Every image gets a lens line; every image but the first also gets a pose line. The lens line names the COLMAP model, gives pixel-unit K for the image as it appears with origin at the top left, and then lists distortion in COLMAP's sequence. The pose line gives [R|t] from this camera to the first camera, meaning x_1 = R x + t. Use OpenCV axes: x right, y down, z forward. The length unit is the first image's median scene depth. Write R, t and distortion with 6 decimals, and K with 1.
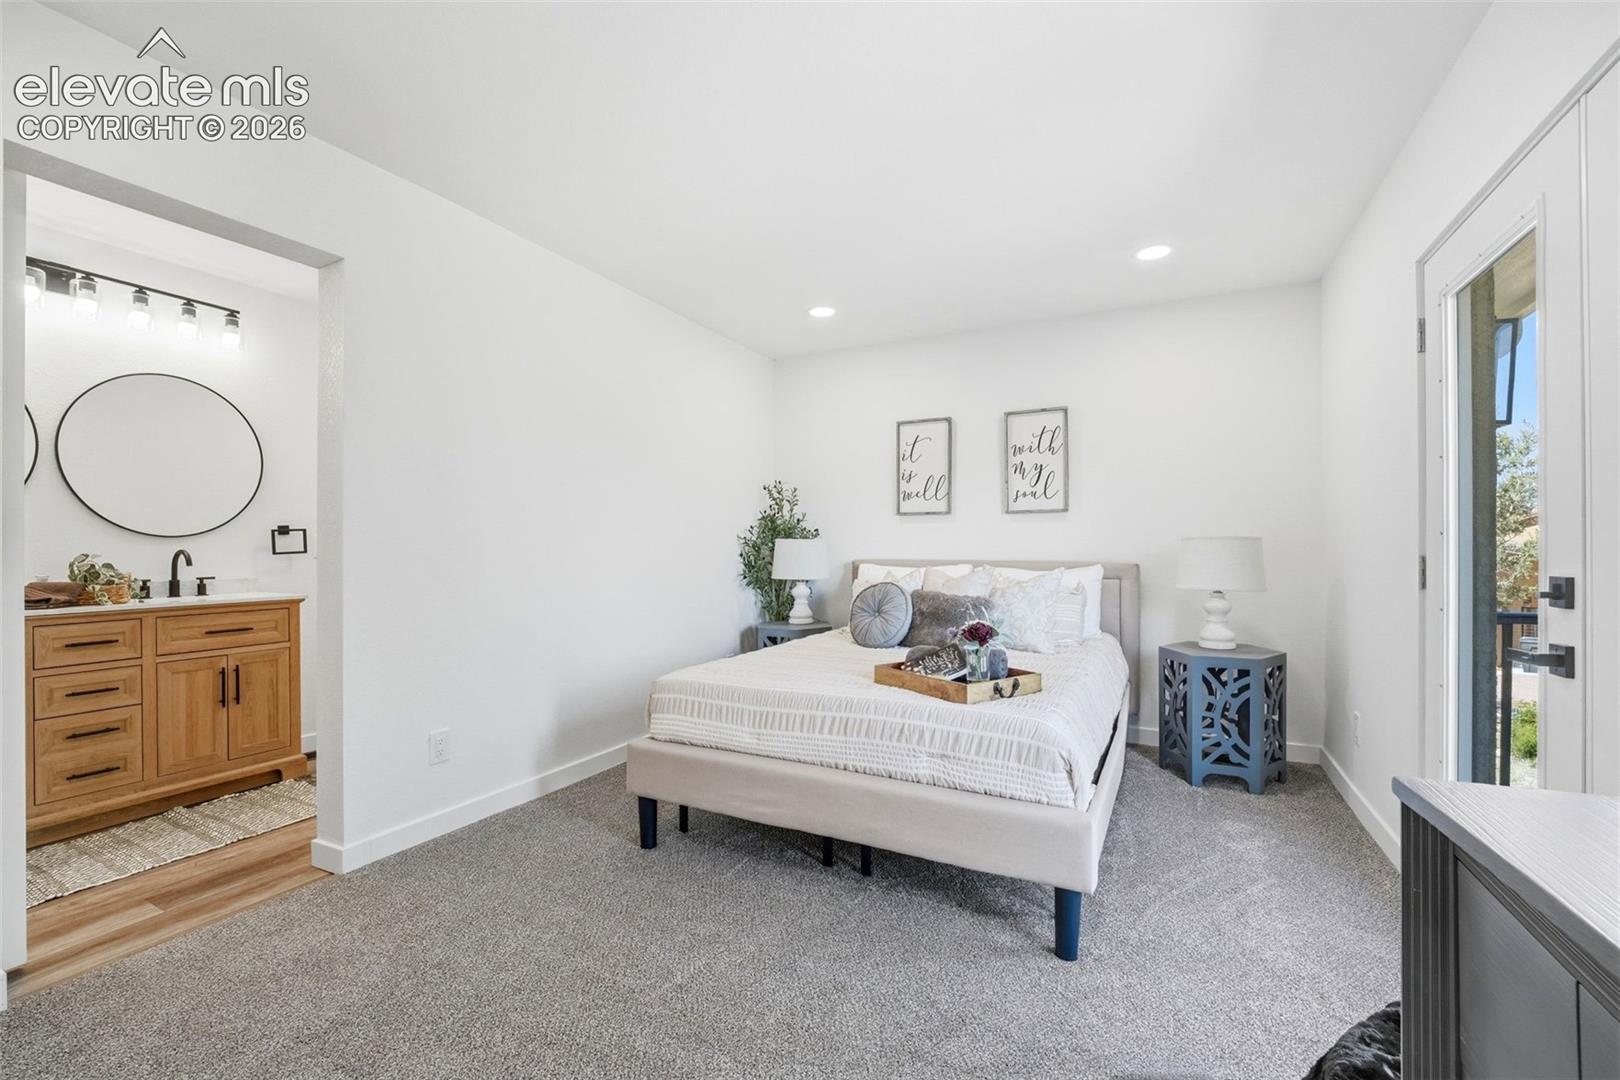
lens RADIAL K [[673.5, 0, 810.0], [0, 673.5, 540.0], [0, 0, 1]] dist [0.011422, -0.020320]
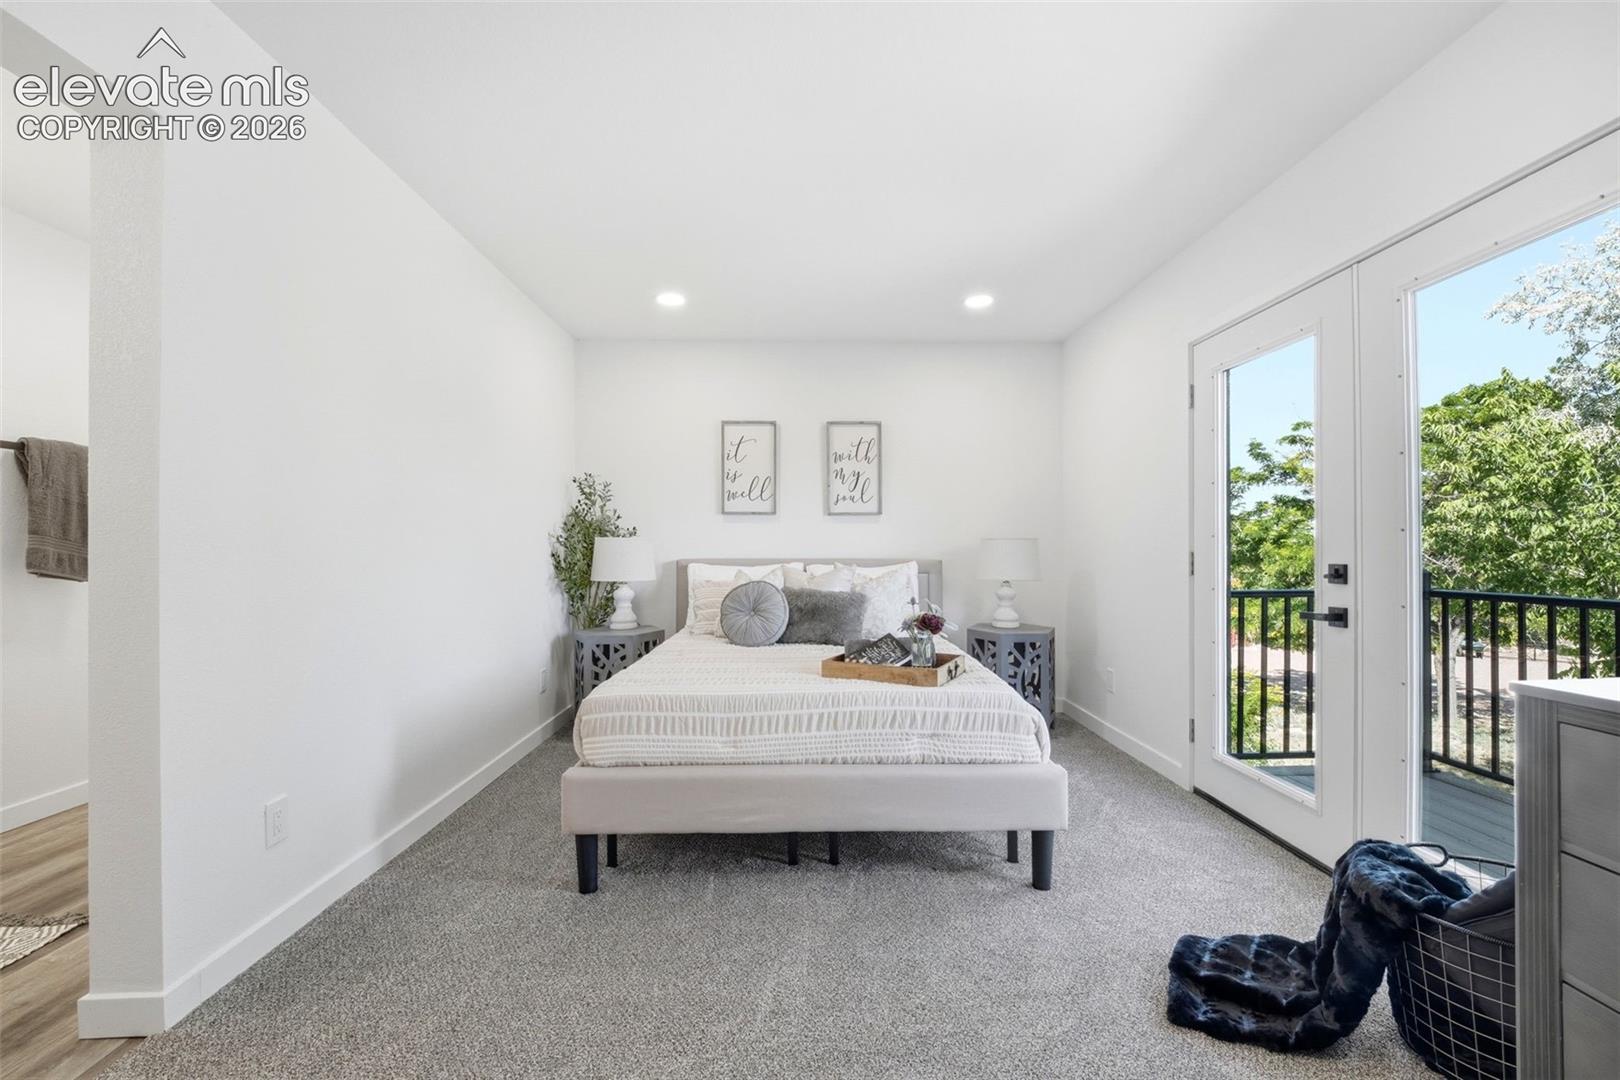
lens RADIAL K [[673.5, 0, 810.0], [0, 673.5, 540.0], [0, 0, 1]] dist [0.011422, -0.020320]
pose [[0.882709, 0.004021, 0.469903, -0.311292], [-0.004040, 0.999991, -0.000968, 0.002188], [-0.469902, -0.001044, 0.882718, 0.077463]]
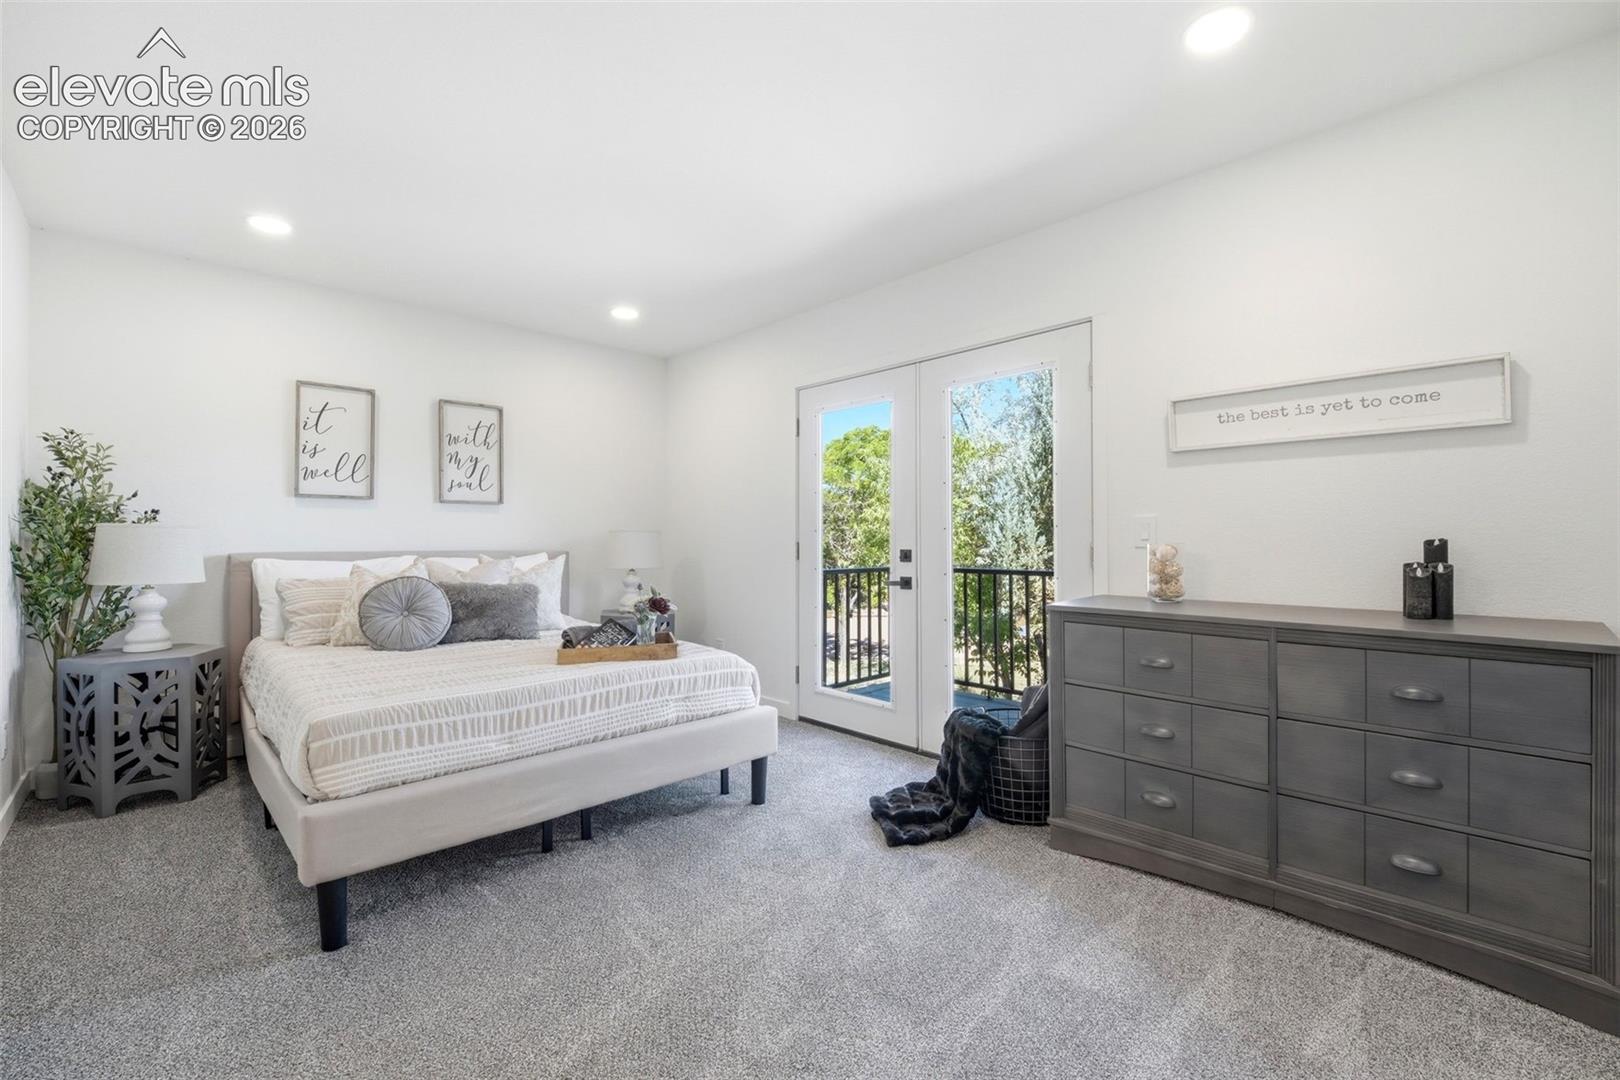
lens RADIAL K [[678.1, 0, 809.4], [0, 678.1, 530.8], [0, 0, 1]] dist [0.023274, -0.027467]
pose [[0.328866, 0.011948, 0.944301, -0.599044], [-0.011767, 0.999894, -0.008554, 0.004626], [-0.944303, -0.008299, 0.328972, 0.218448]]
